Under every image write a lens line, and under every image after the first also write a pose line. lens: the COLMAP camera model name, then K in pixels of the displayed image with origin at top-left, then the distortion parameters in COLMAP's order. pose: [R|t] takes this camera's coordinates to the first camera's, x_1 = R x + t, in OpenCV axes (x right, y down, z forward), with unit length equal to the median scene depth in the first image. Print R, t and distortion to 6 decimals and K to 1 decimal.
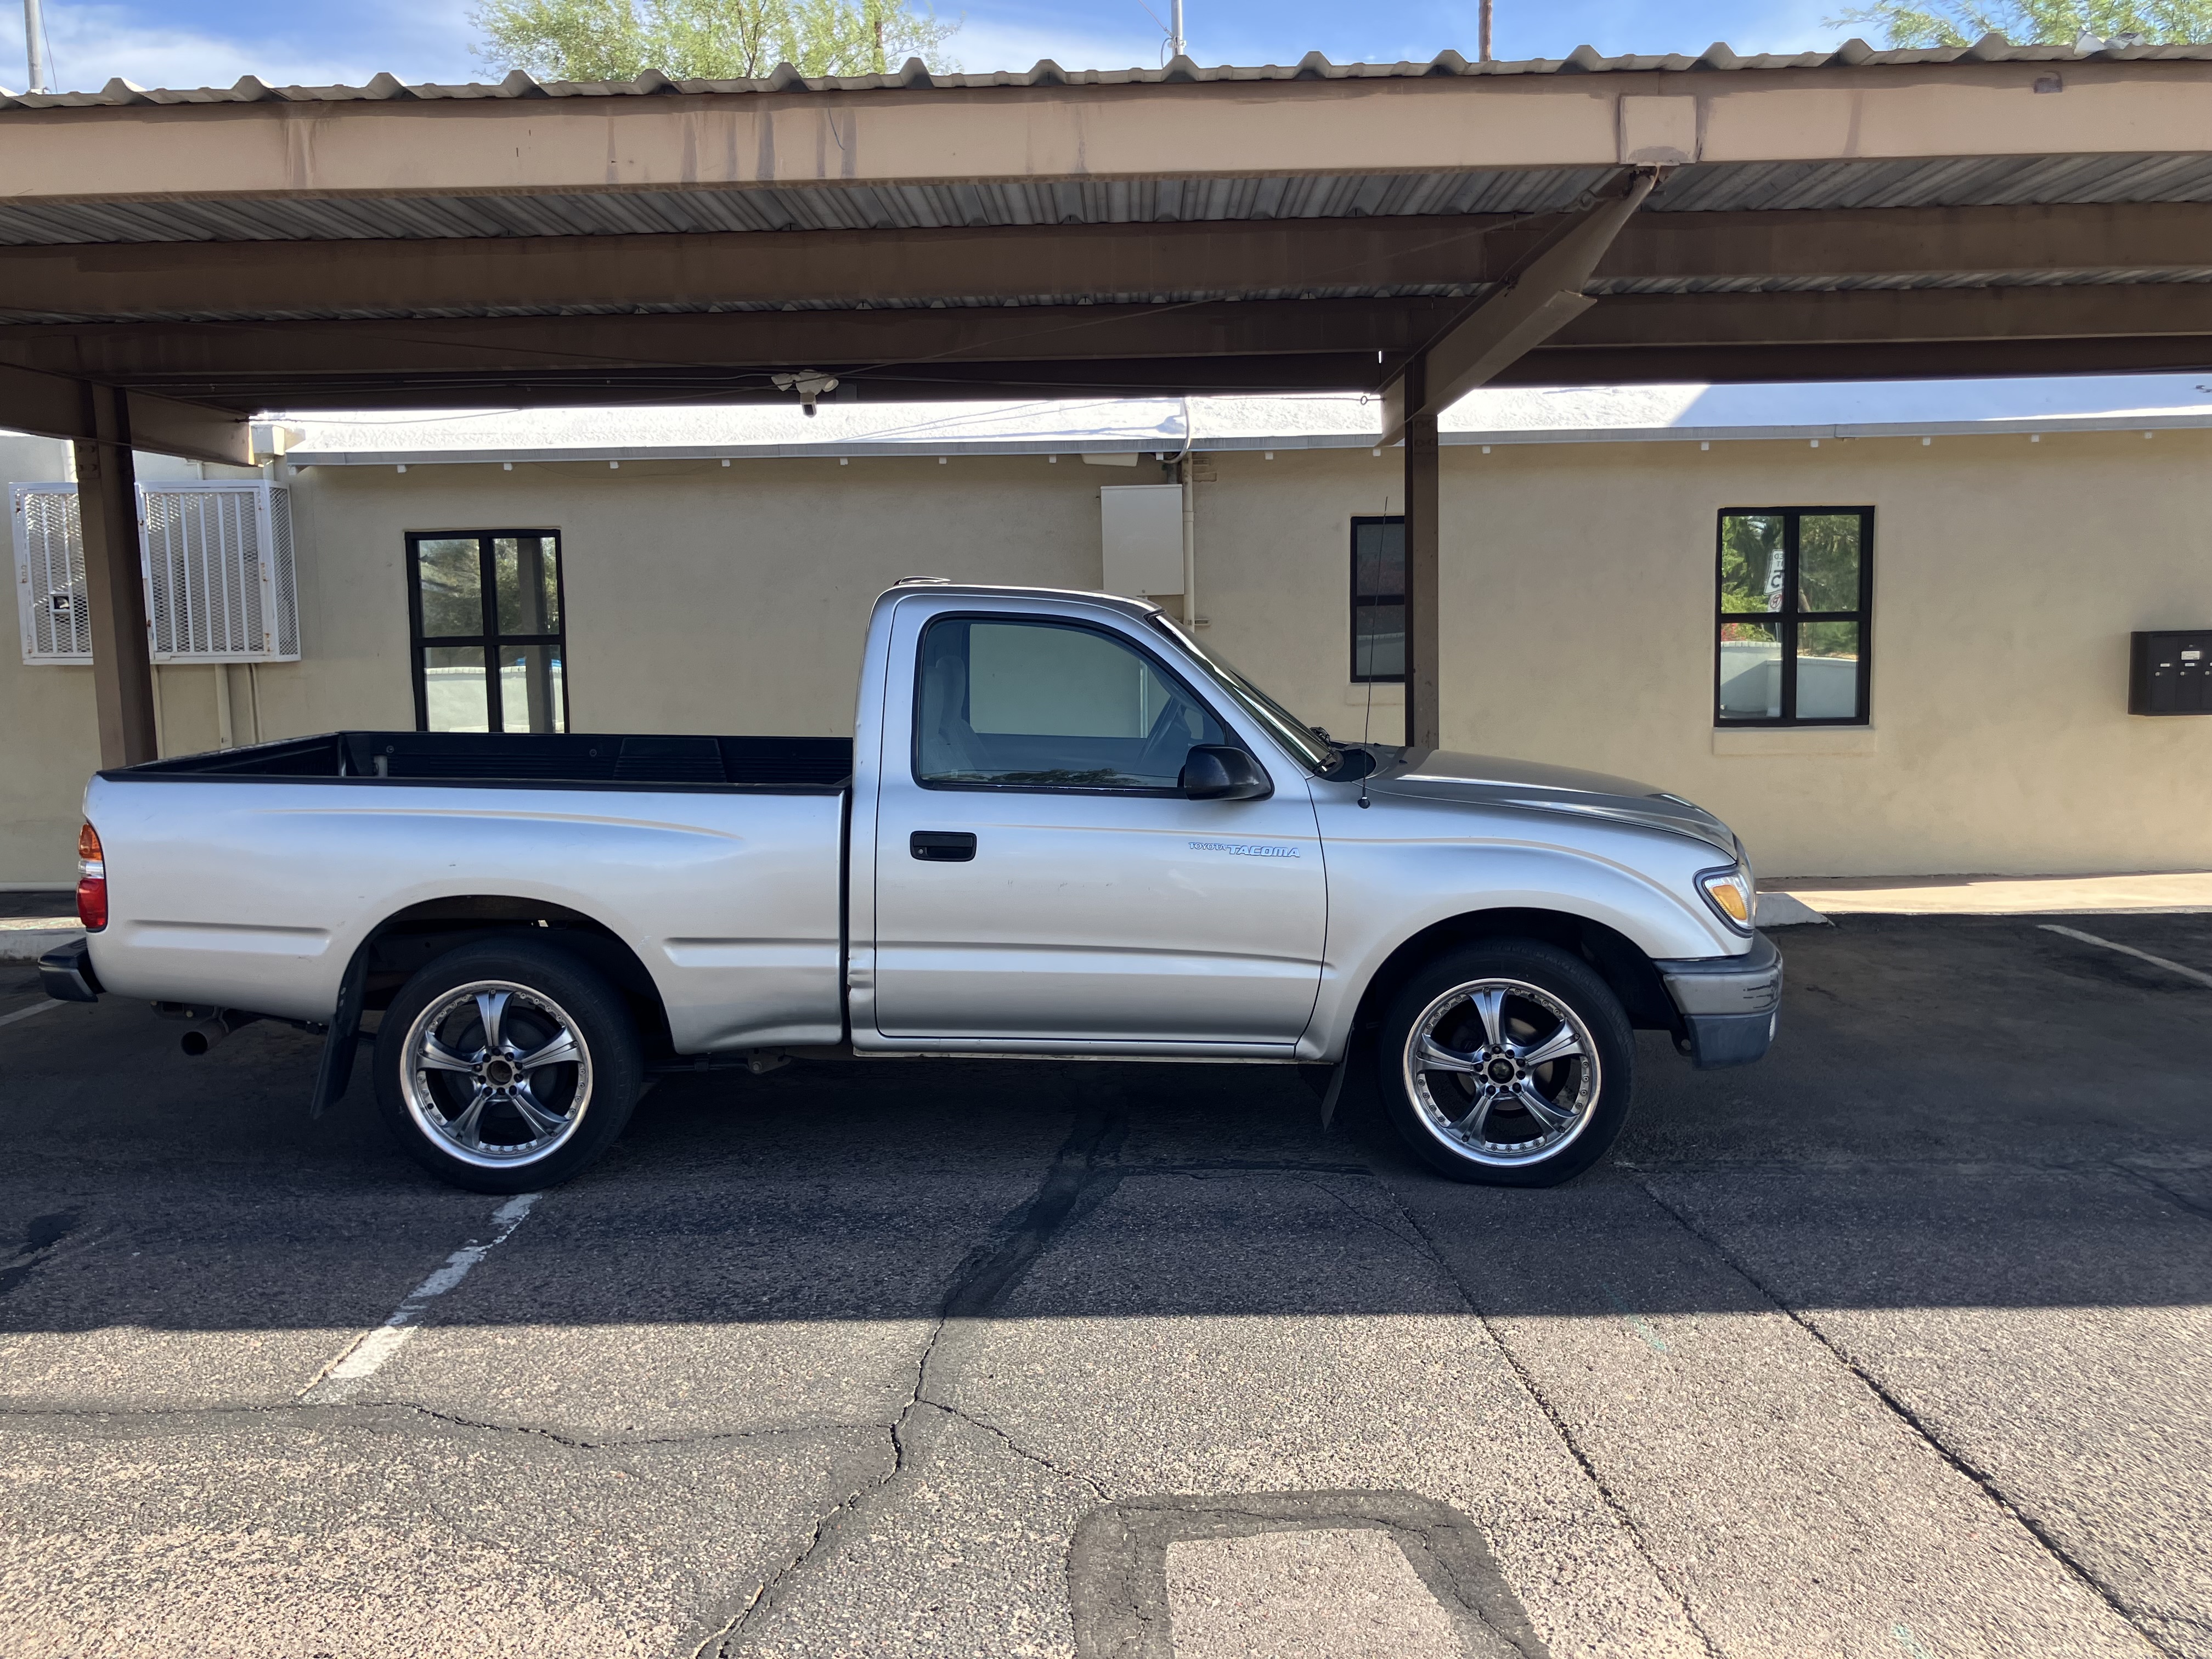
lens RADIAL K [[1847.7, 0, 1095.1], [0, 1847.7, 823.2], [0, 0, 1]] dist [0.004789, 0.003053]
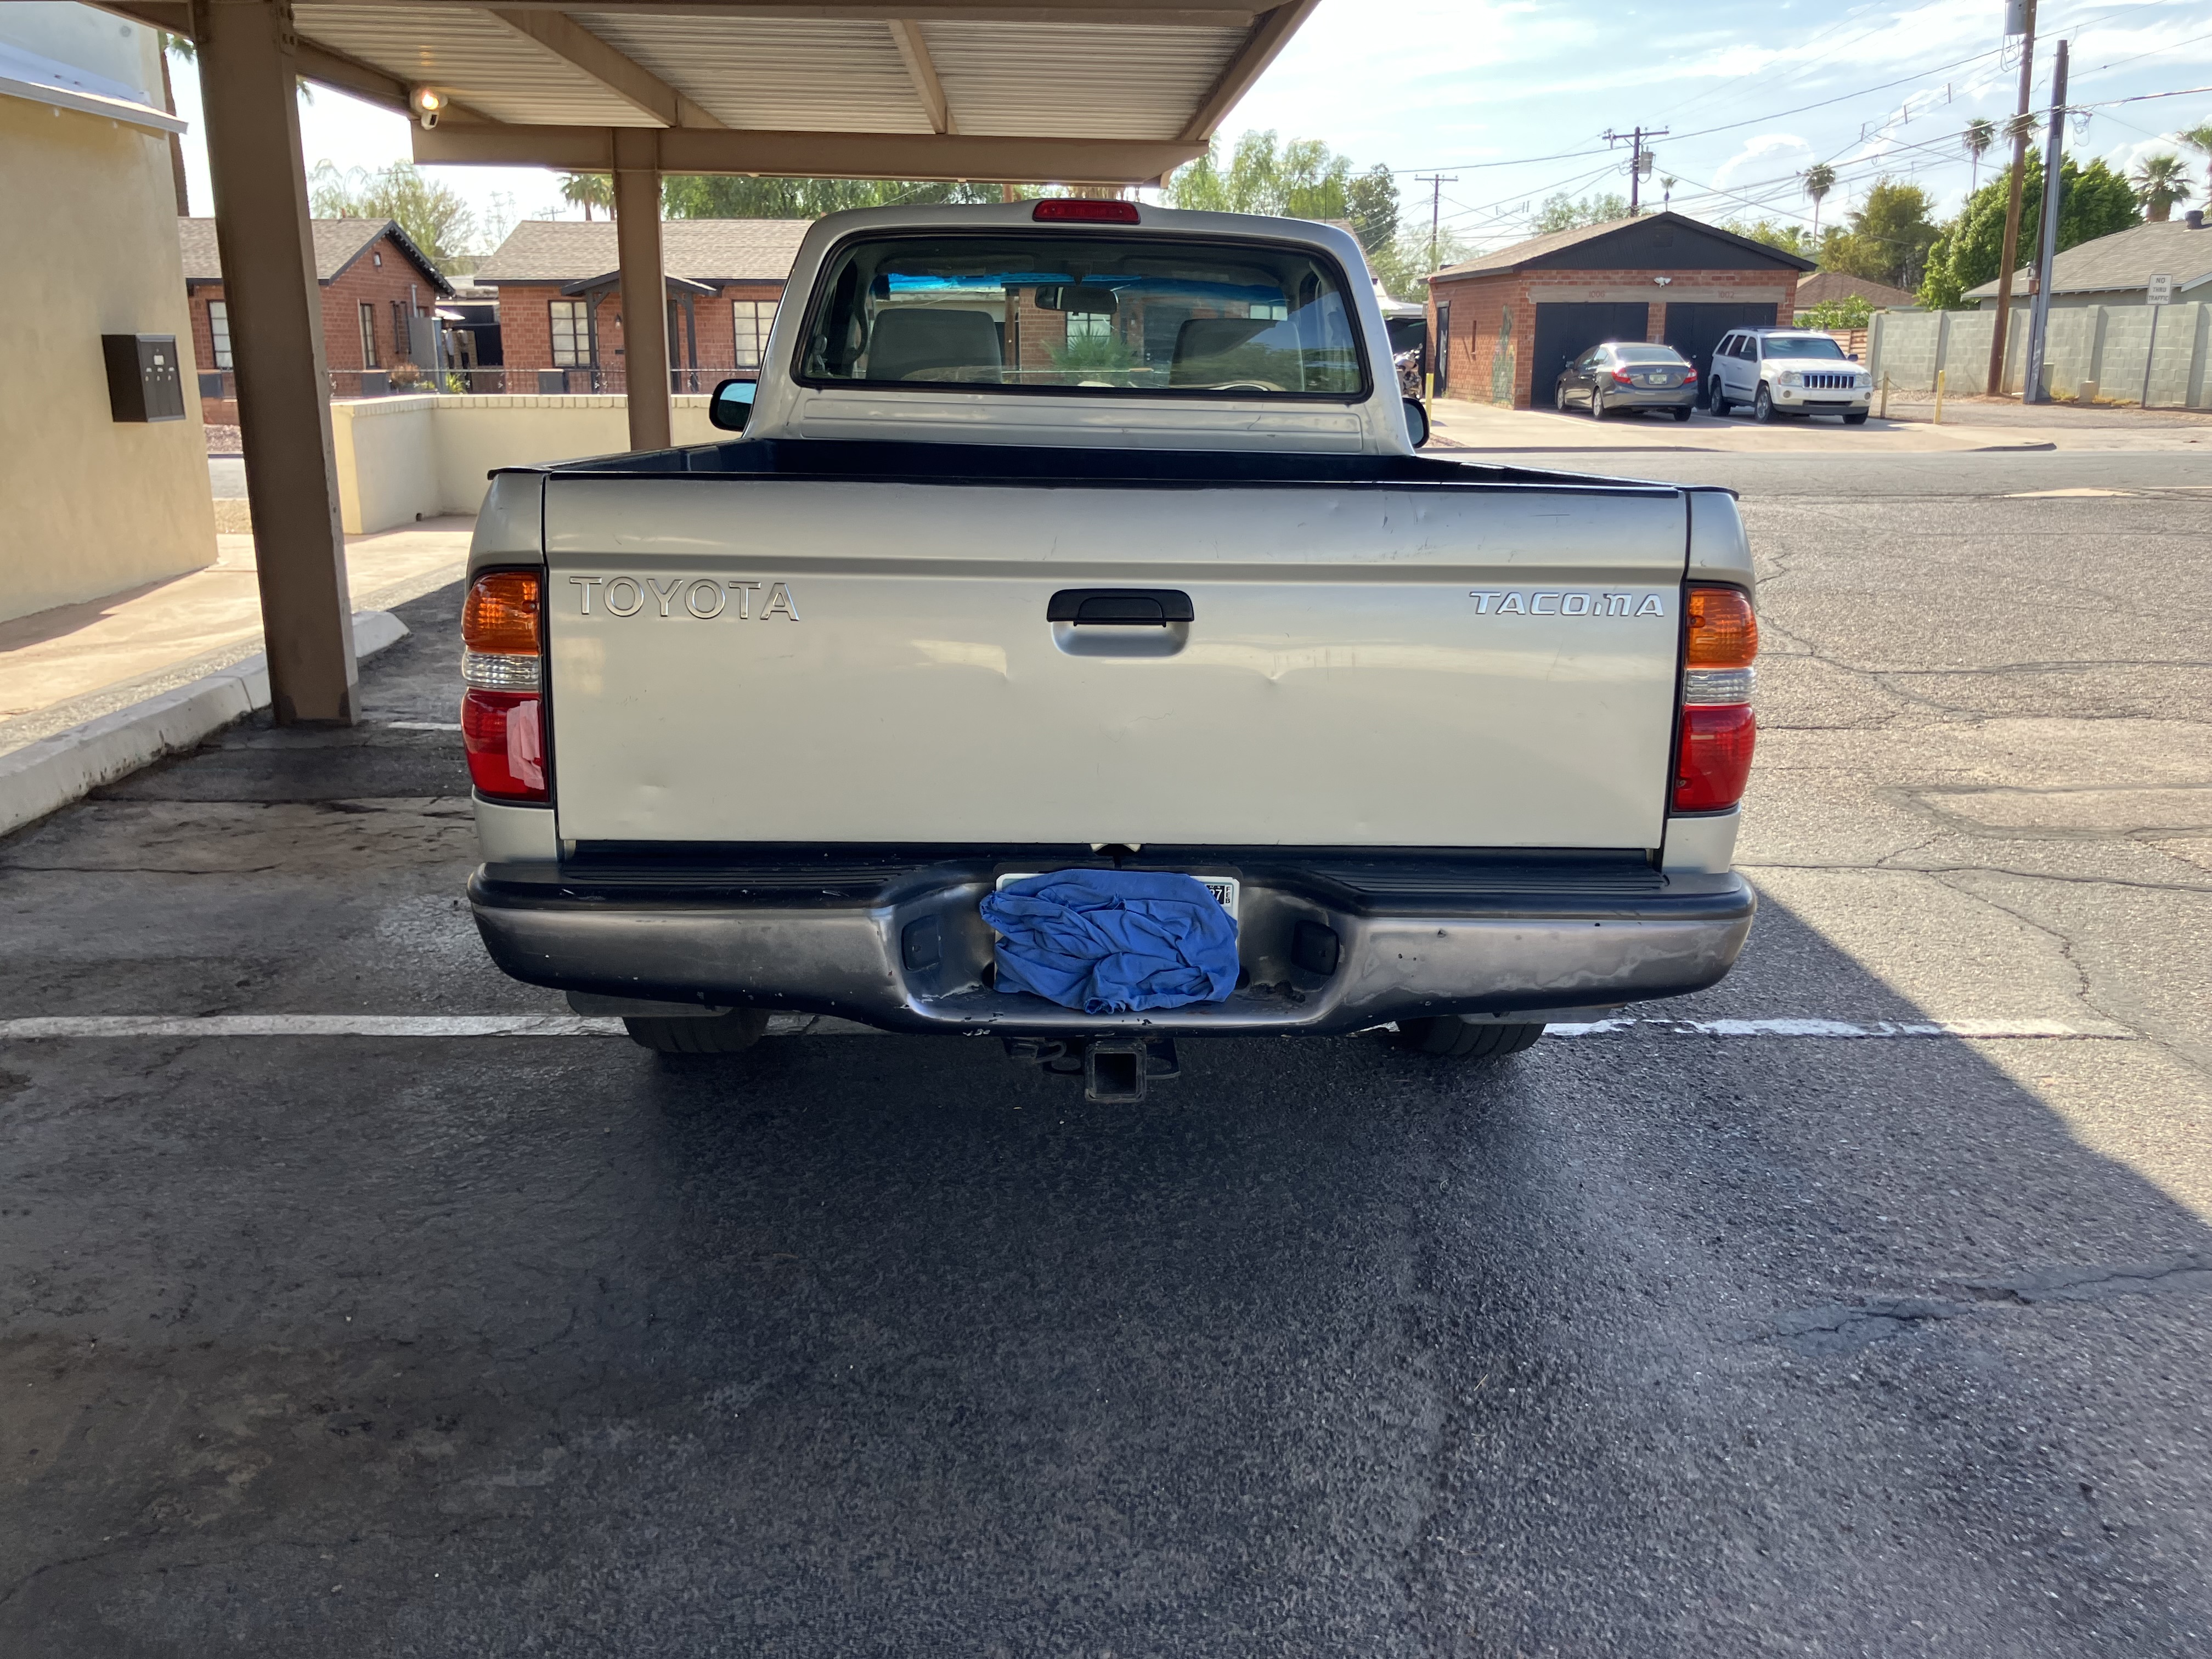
lens RADIAL K [[1847.7, 0, 1113.4], [0, 1847.7, 835.0], [0, 0, 1]] dist [0.004789, 0.003053]
pose [[-0.051074, -0.241788, 0.968984, -1.030676], [0.105121, 0.963559, 0.245976, -0.079122], [-0.993147, 0.114424, -0.023796, 1.186654]]
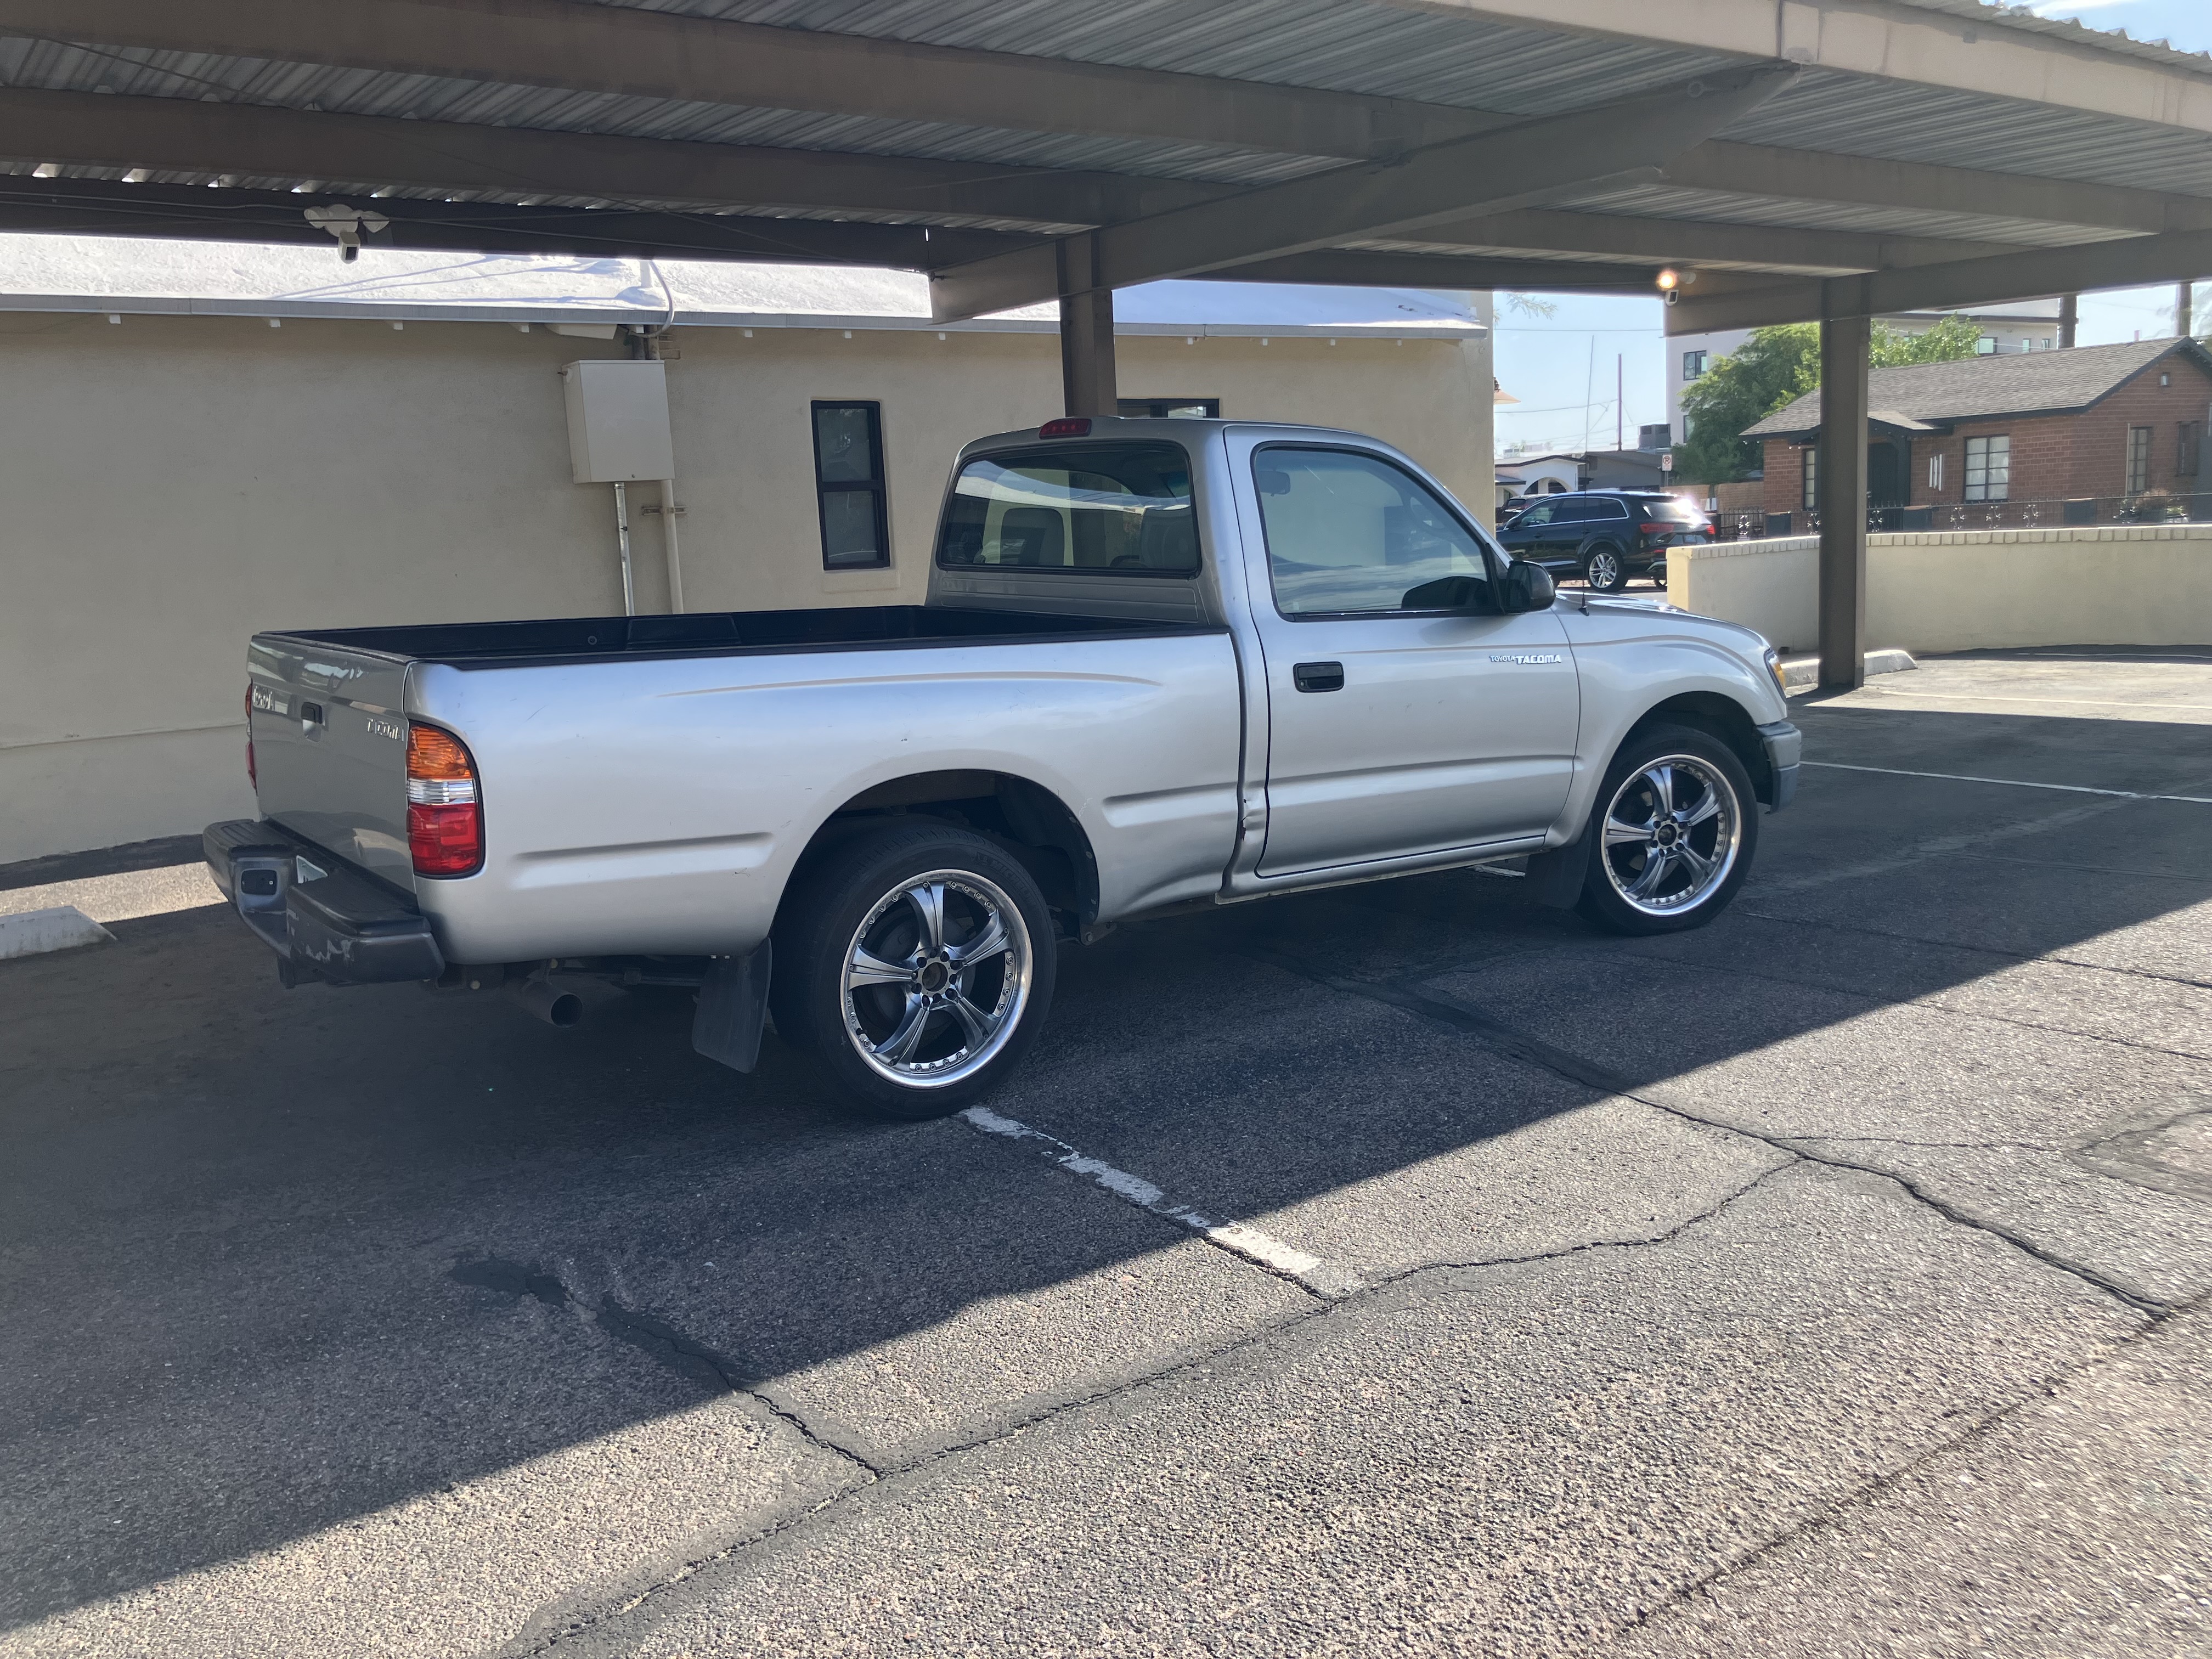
lens RADIAL K [[1847.7, 0, 1054.9], [0, 1847.7, 816.0], [0, 0, 1]] dist [0.004789, 0.003053]
pose [[0.812584, -0.114902, 0.571406, -0.770929], [0.095611, 0.993373, 0.063787, 0.009910], [-0.574949, 0.002801, 0.818185, 0.263003]]
